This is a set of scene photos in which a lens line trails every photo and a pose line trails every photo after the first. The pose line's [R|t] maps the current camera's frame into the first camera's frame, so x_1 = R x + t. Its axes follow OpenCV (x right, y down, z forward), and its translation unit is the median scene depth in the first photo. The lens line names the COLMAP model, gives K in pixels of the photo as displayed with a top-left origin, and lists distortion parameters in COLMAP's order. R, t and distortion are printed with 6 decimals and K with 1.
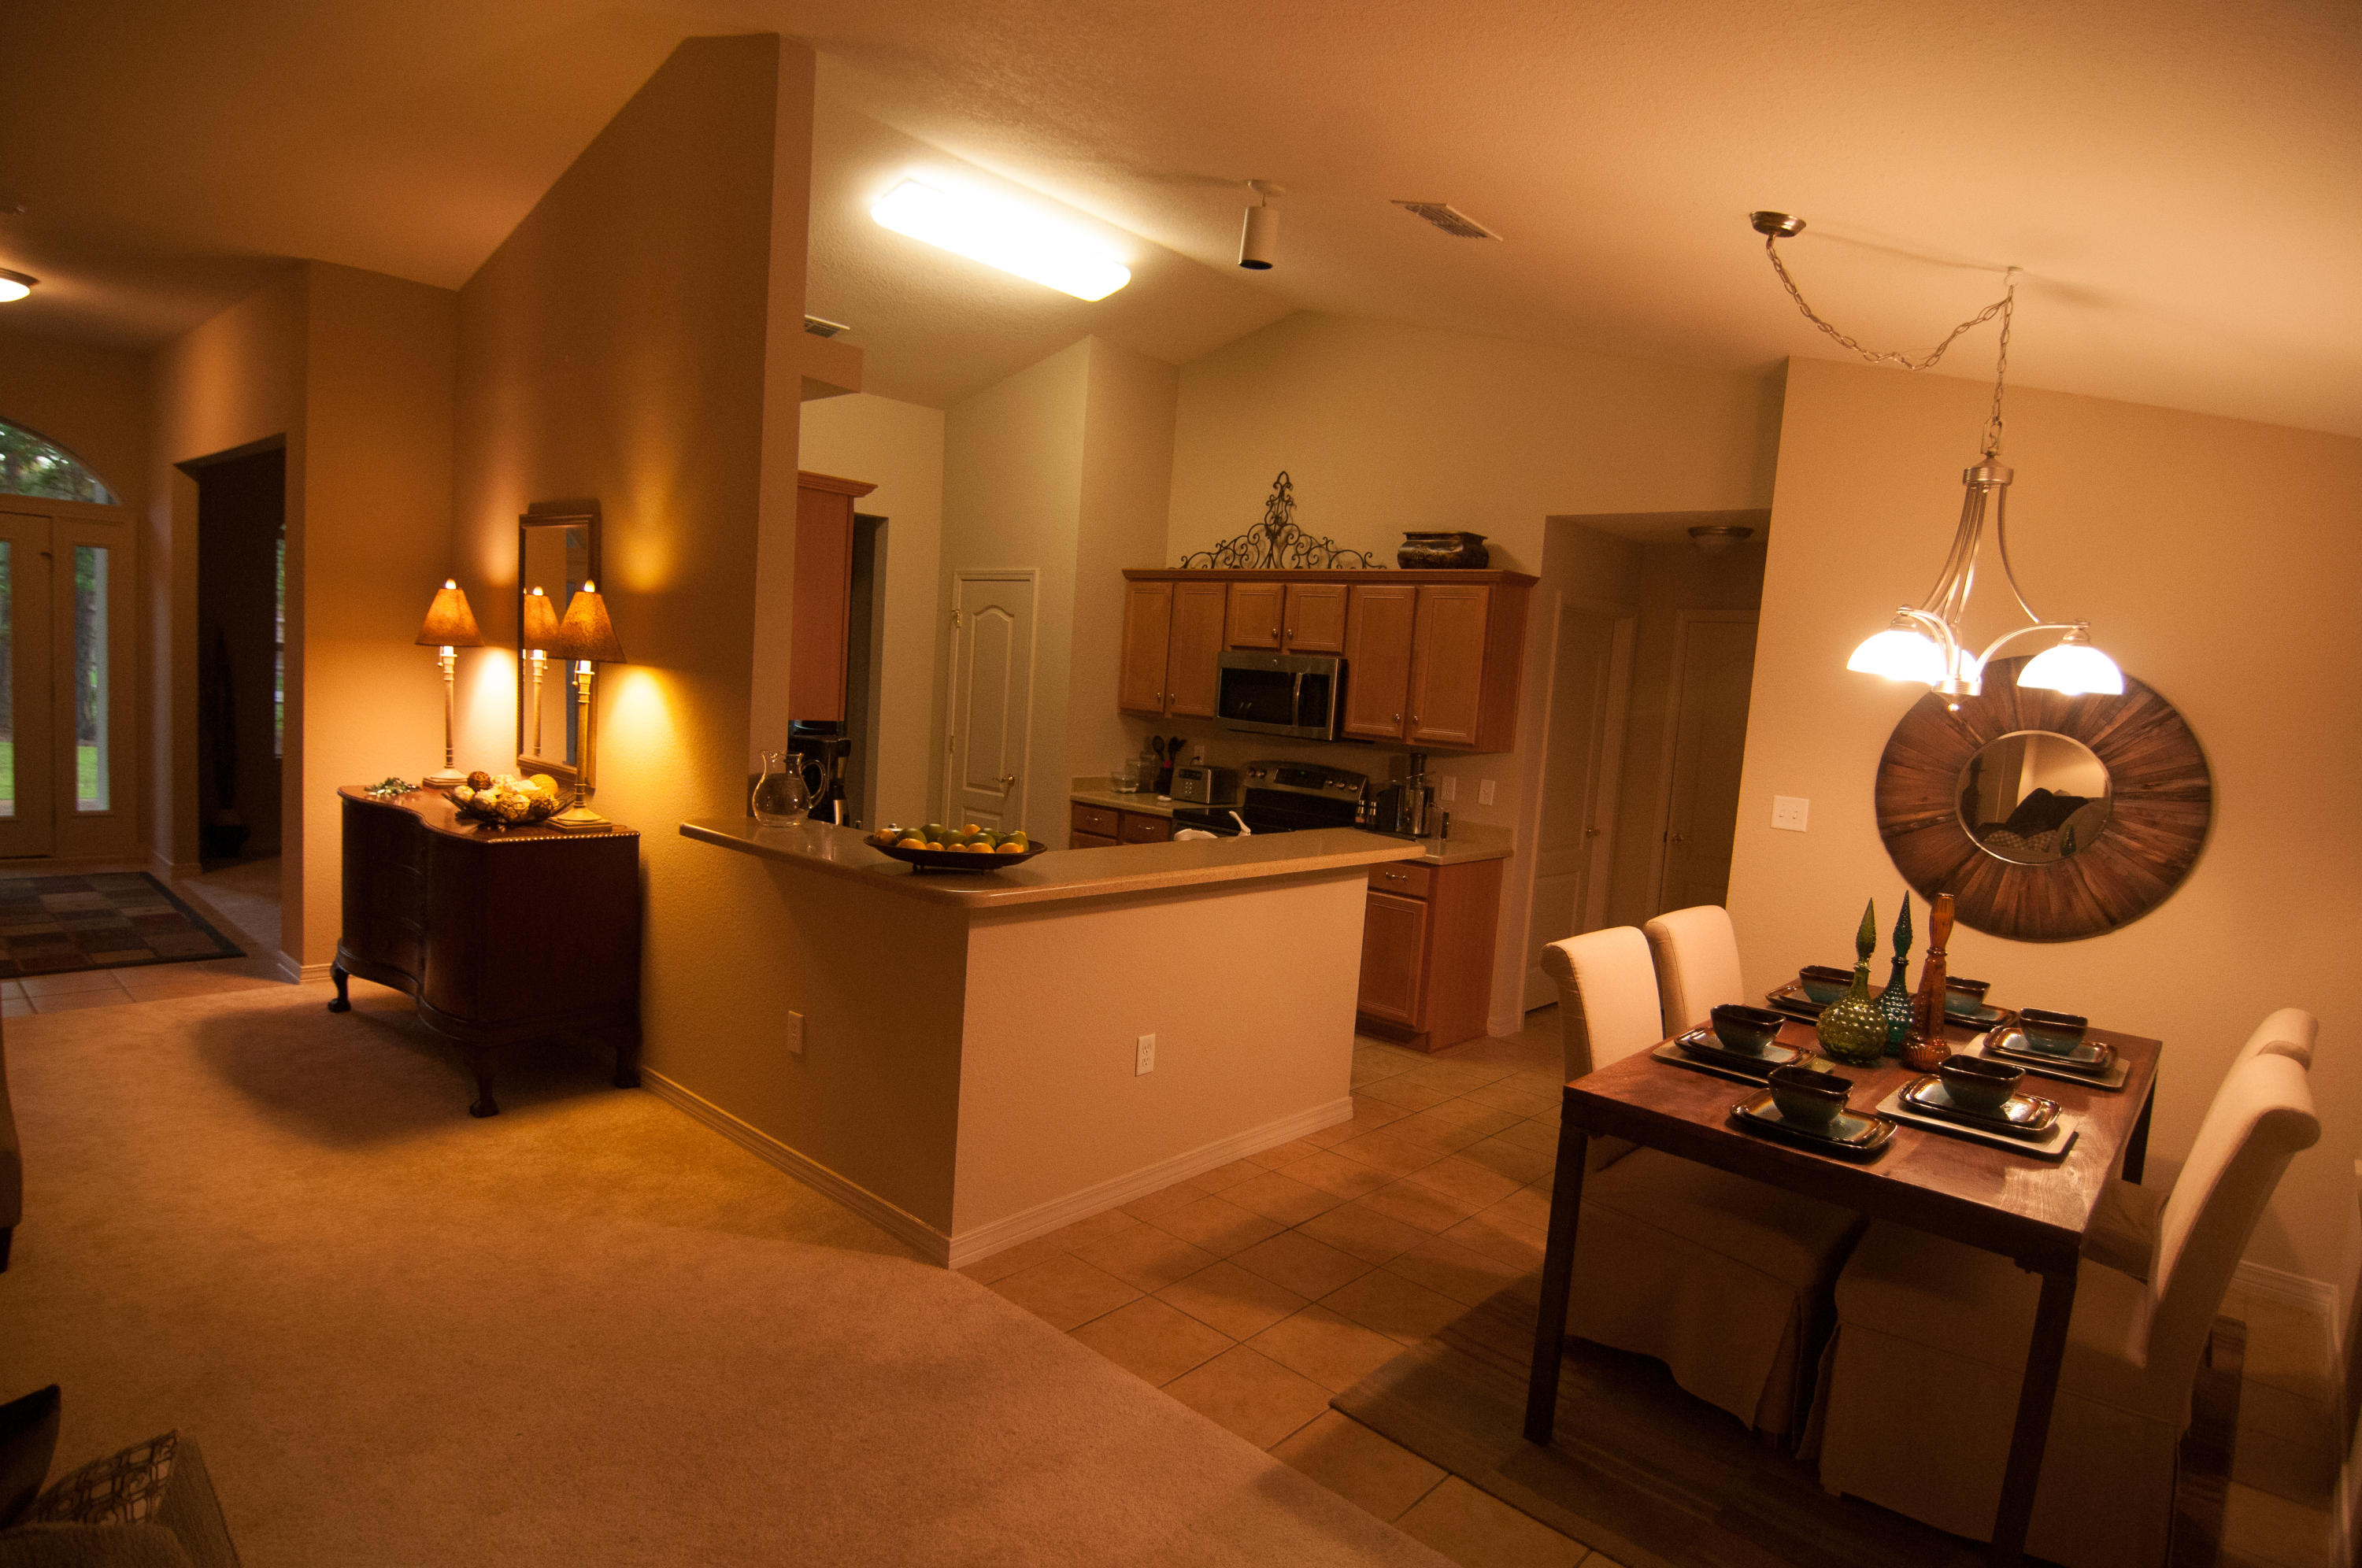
lens RADIAL K [[1282.2, 0, 1156.8], [0, 1282.2, 795.8], [0, 0, 1]] dist [-0.003210, -0.000412]
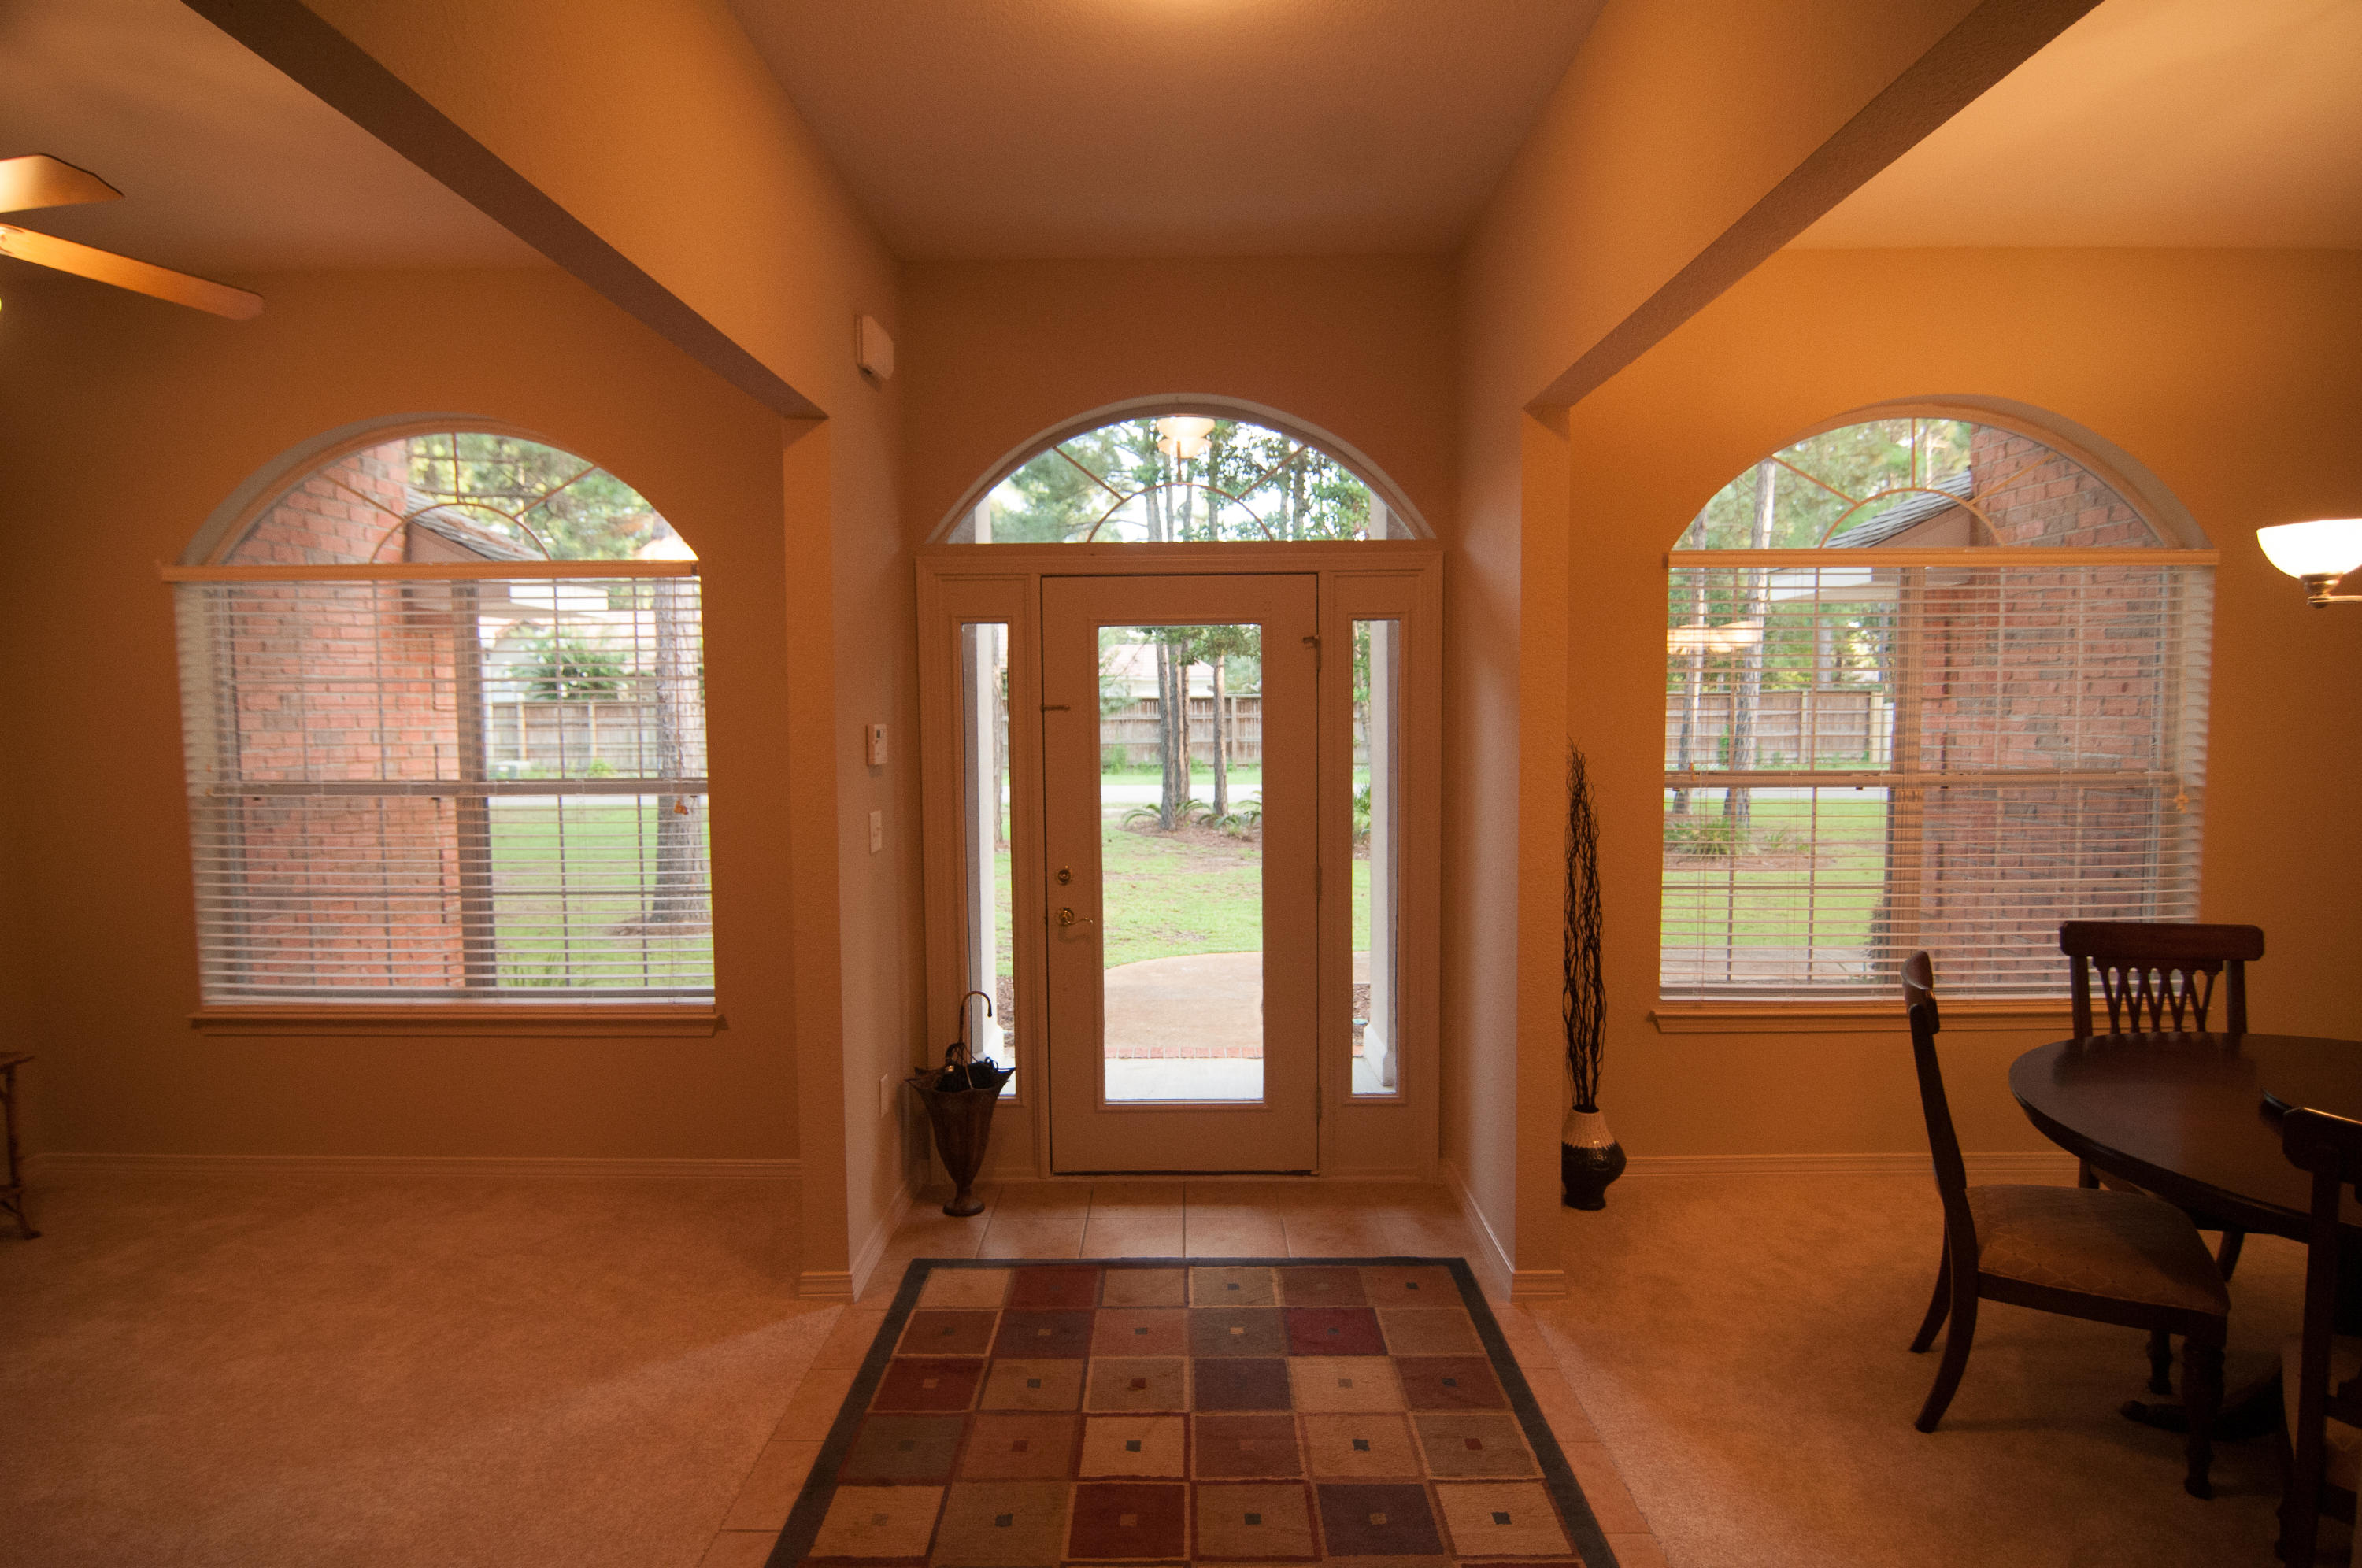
lens RADIAL K [[1282.2, 0, 1180.7], [0, 1282.2, 778.3], [0, 0, 1]] dist [-0.003210, -0.000412]
pose [[0.690429, -0.021018, -0.723094, -0.895517], [-0.016742, 0.998846, -0.045019, -0.178433], [0.723206, 0.043189, 0.689281, 1.019179]]
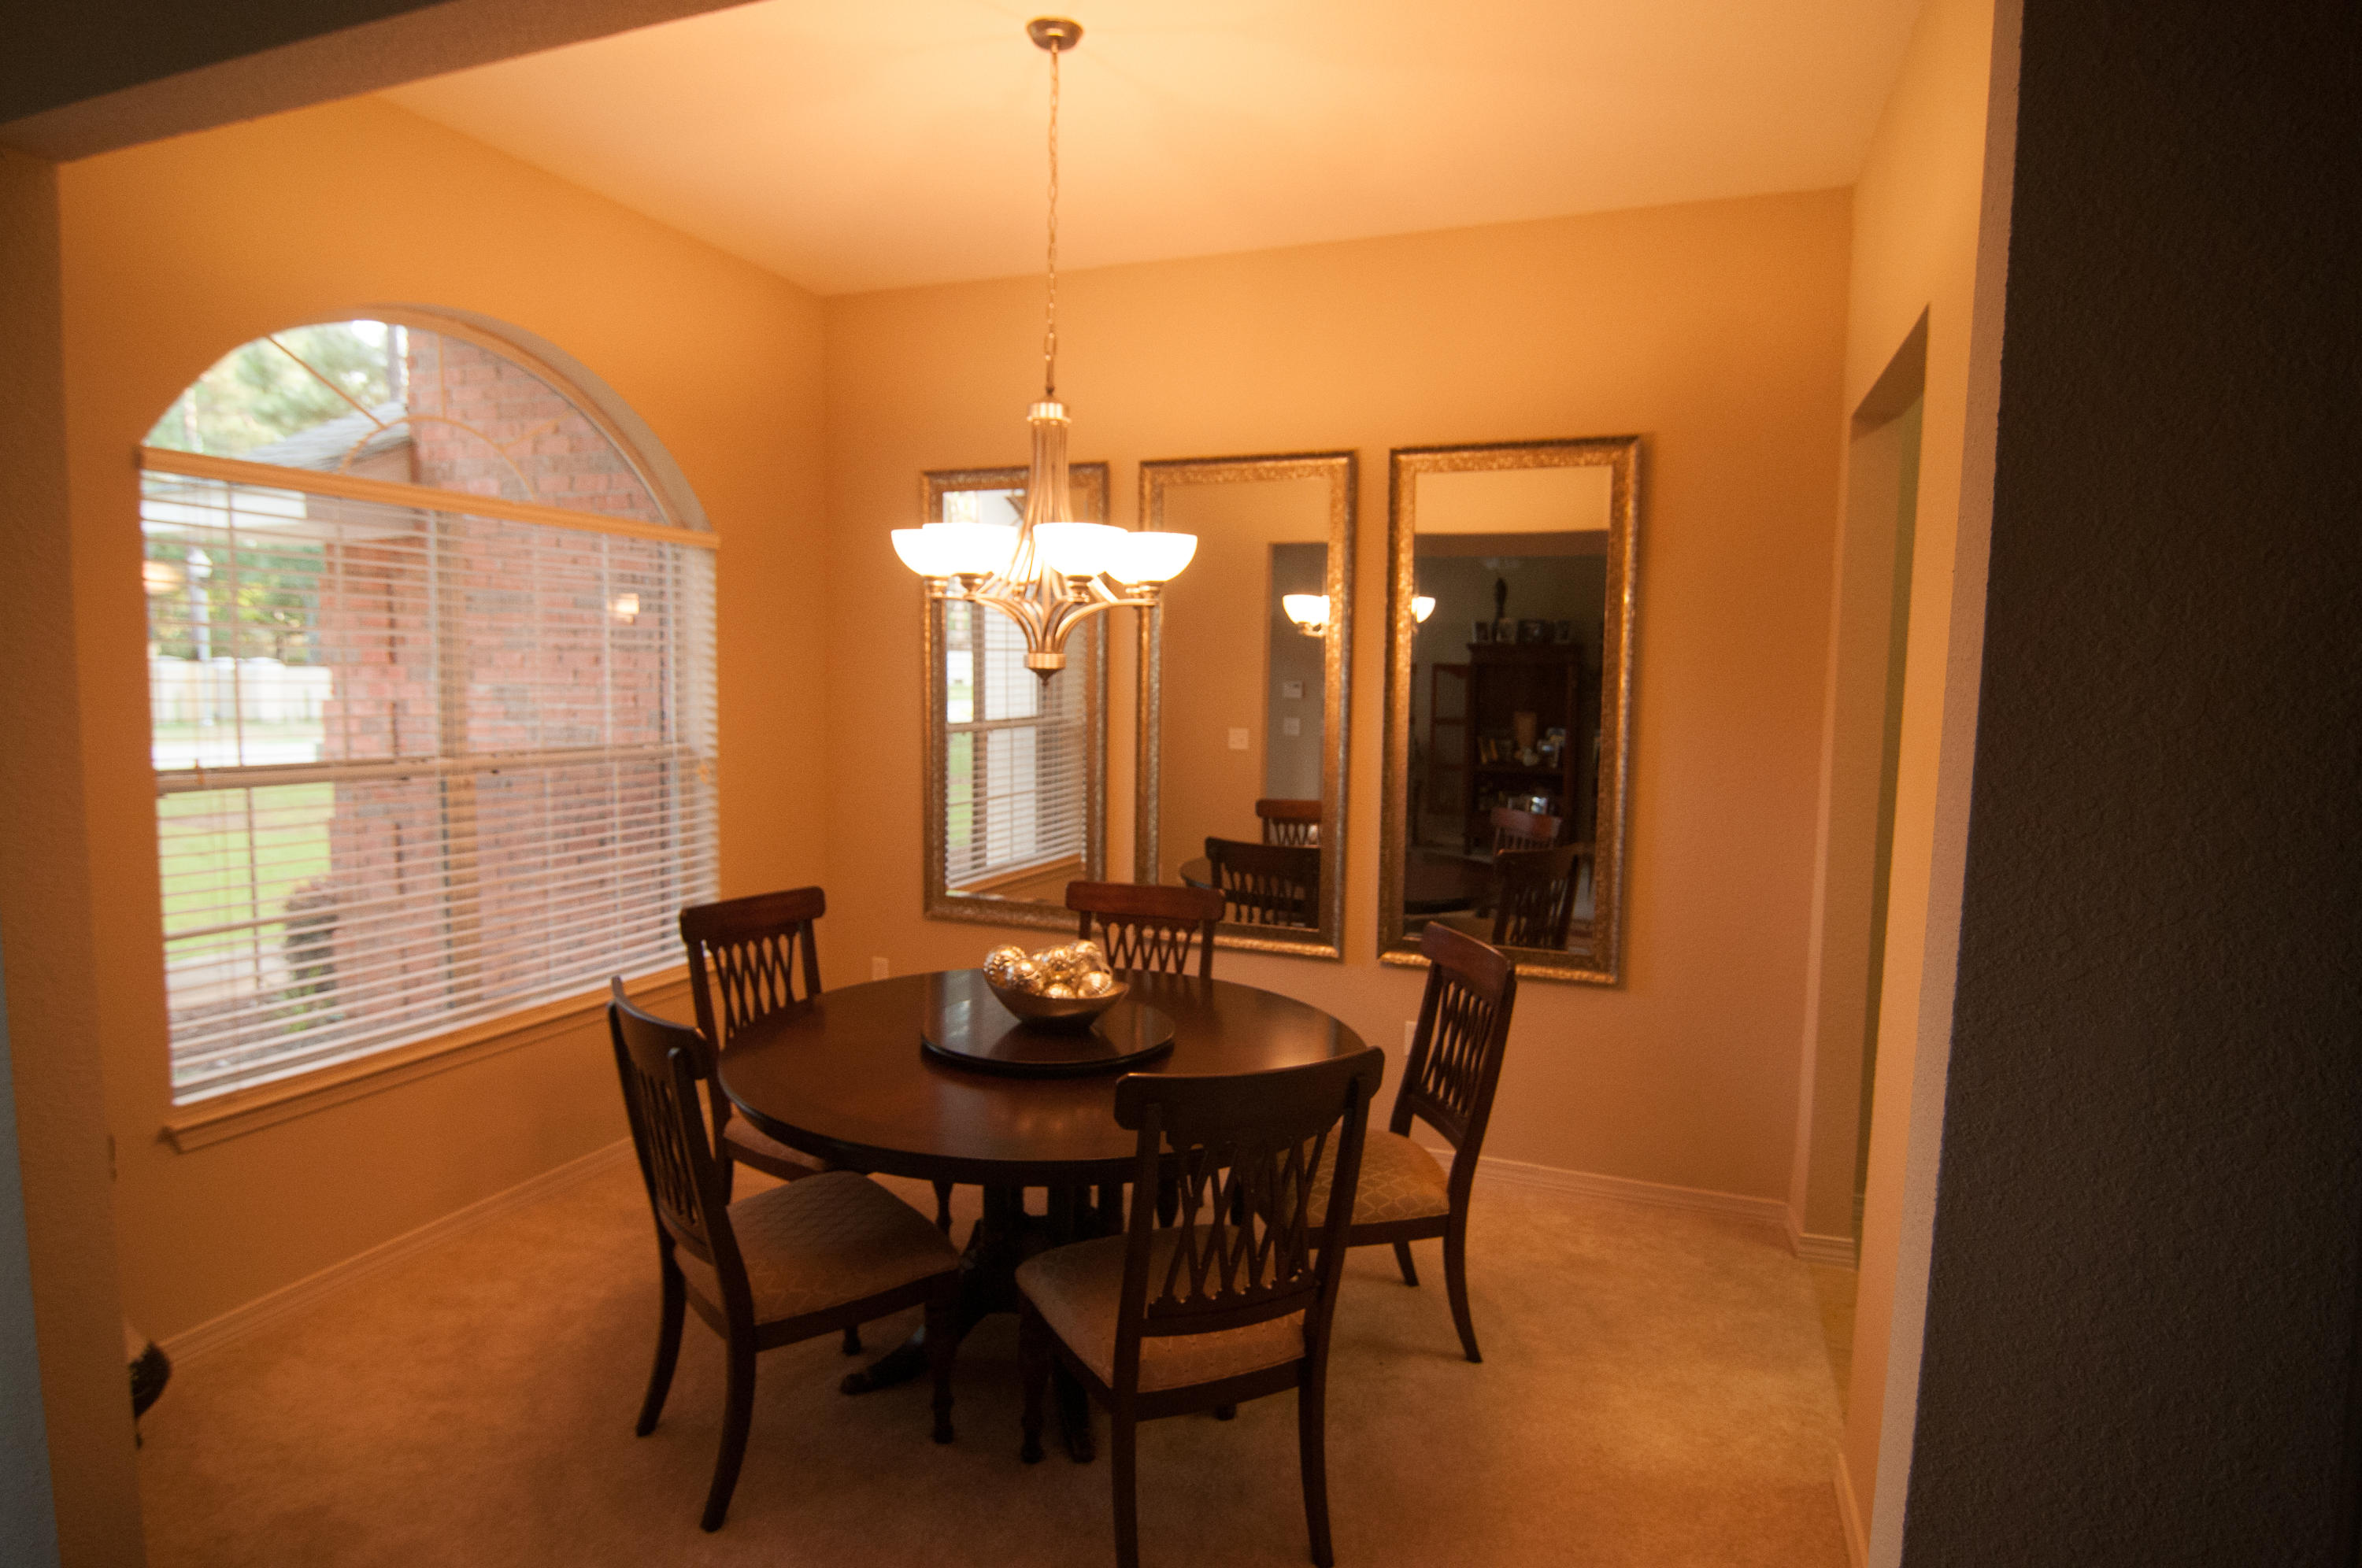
lens RADIAL K [[1282.2, 0, 1174.1], [0, 1282.2, 793.8], [0, 0, 1]] dist [-0.003210, -0.000412]
pose [[0.931017, -0.074755, 0.357239, -1.090661], [0.067340, 0.997179, 0.033167, -0.209134], [-0.358710, -0.006823, 0.933424, 1.152482]]
